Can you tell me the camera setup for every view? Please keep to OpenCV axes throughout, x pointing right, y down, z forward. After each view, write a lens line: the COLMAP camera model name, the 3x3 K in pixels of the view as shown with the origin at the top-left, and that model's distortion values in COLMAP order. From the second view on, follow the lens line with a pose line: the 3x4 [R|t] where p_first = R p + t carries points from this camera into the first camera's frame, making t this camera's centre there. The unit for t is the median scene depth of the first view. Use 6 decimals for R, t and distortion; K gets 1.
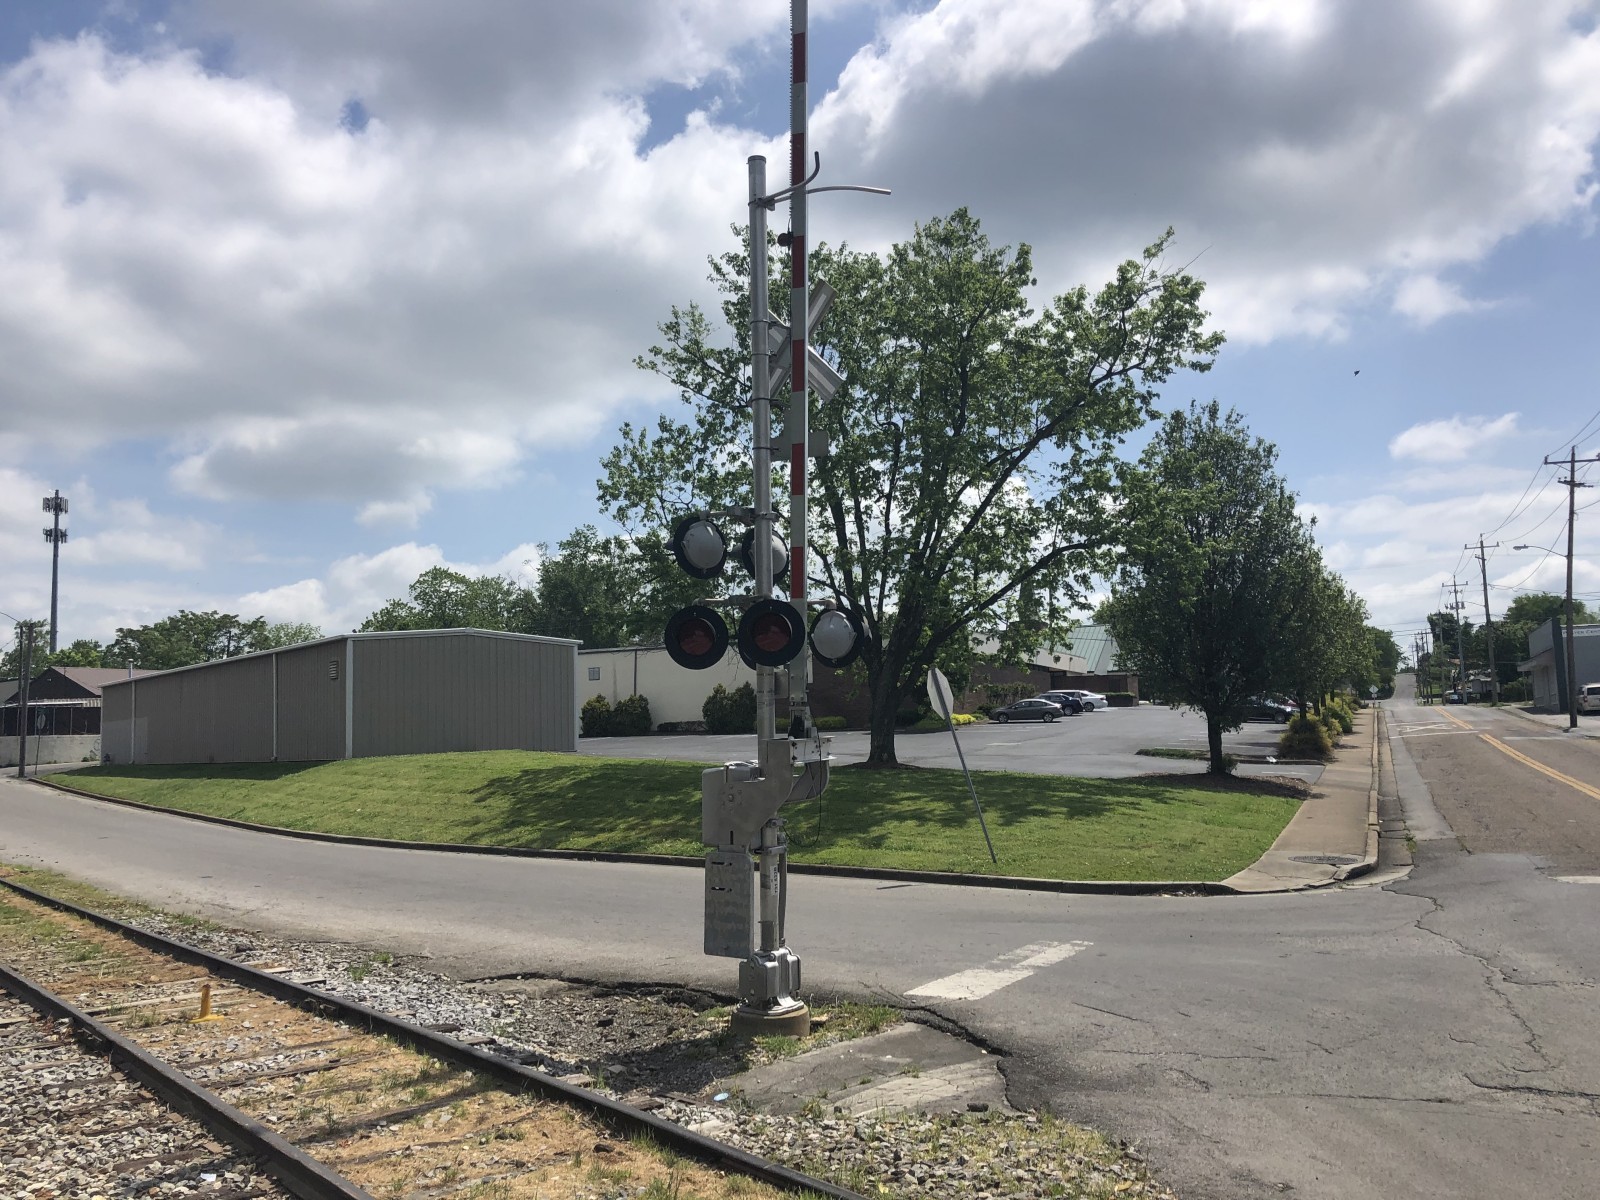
lens RADIAL K [[1302.1, 0, 788.7], [0, 1302.1, 584.9], [0, 0, 1]] dist [0.028892, -0.015756]
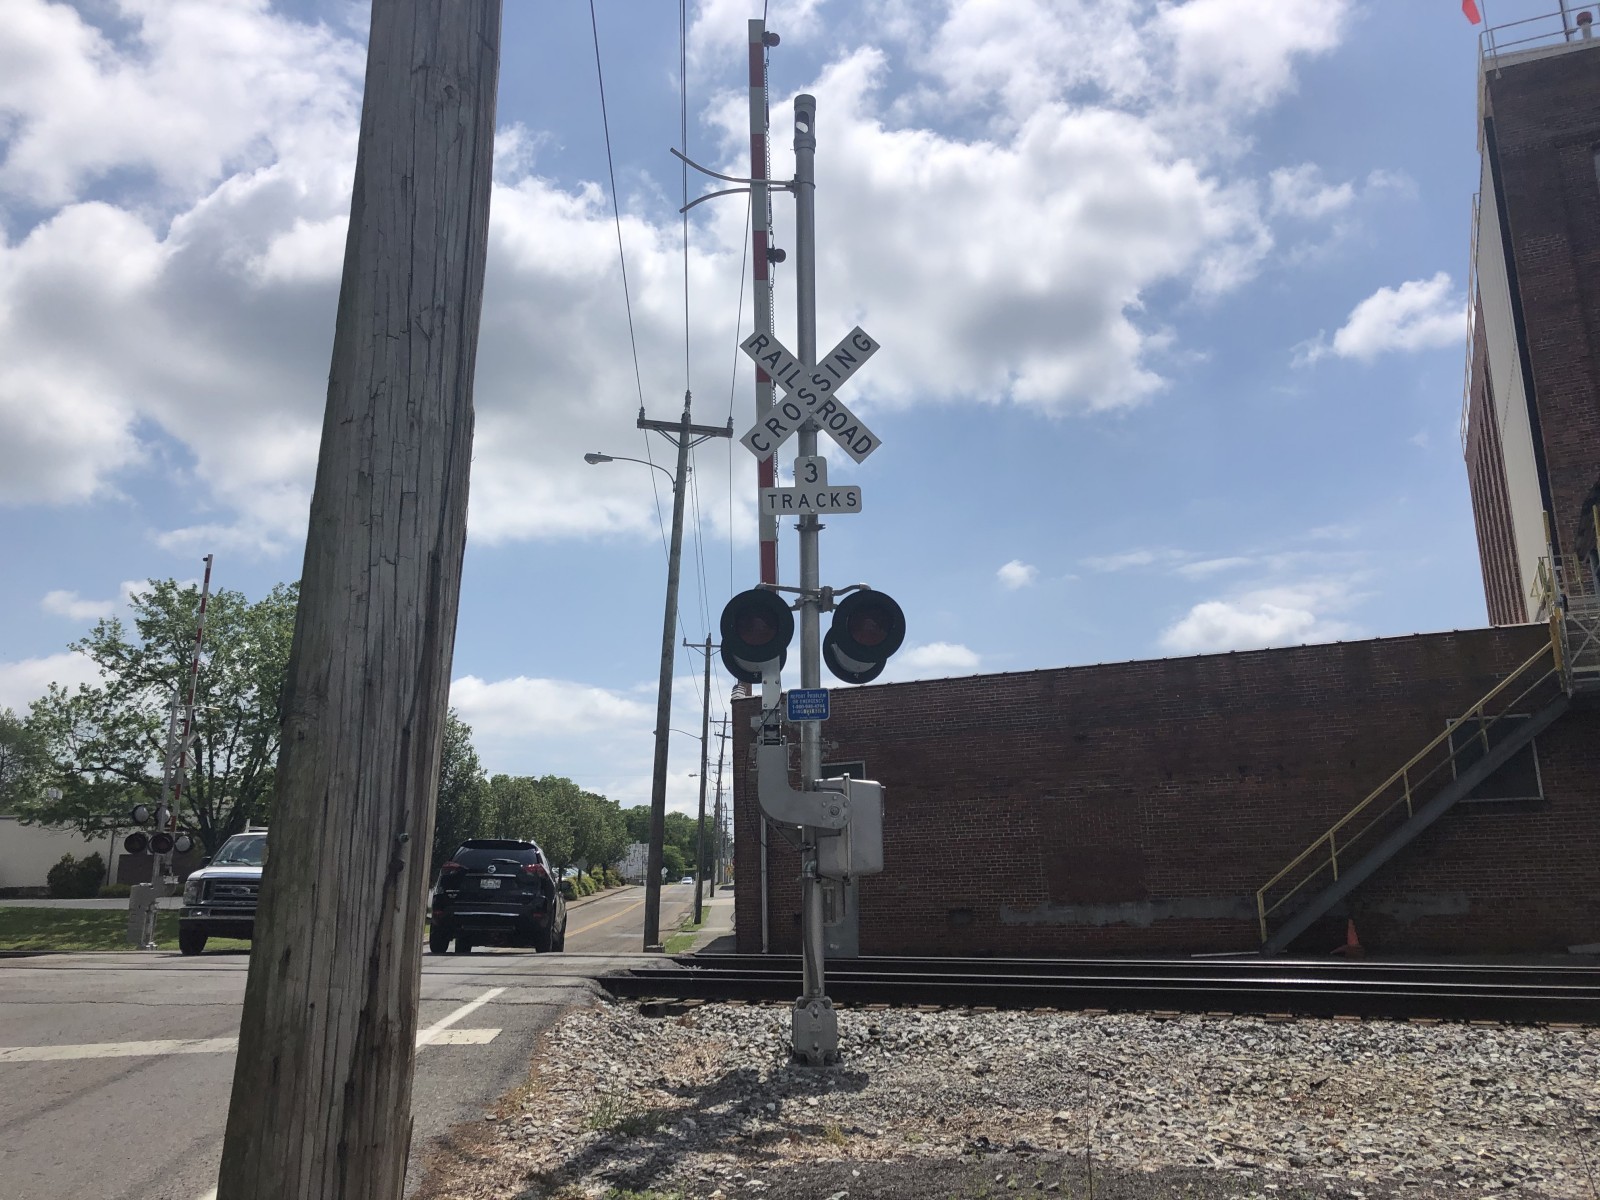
lens RADIAL K [[1302.1, 0, 791.1], [0, 1302.1, 603.3], [0, 0, 1]] dist [0.028892, -0.015756]
pose [[0.895568, 0.117217, 0.429207, -0.021632], [-0.065060, 0.988804, -0.134293, -0.064900], [-0.440142, 0.092344, 0.893167, -0.787563]]
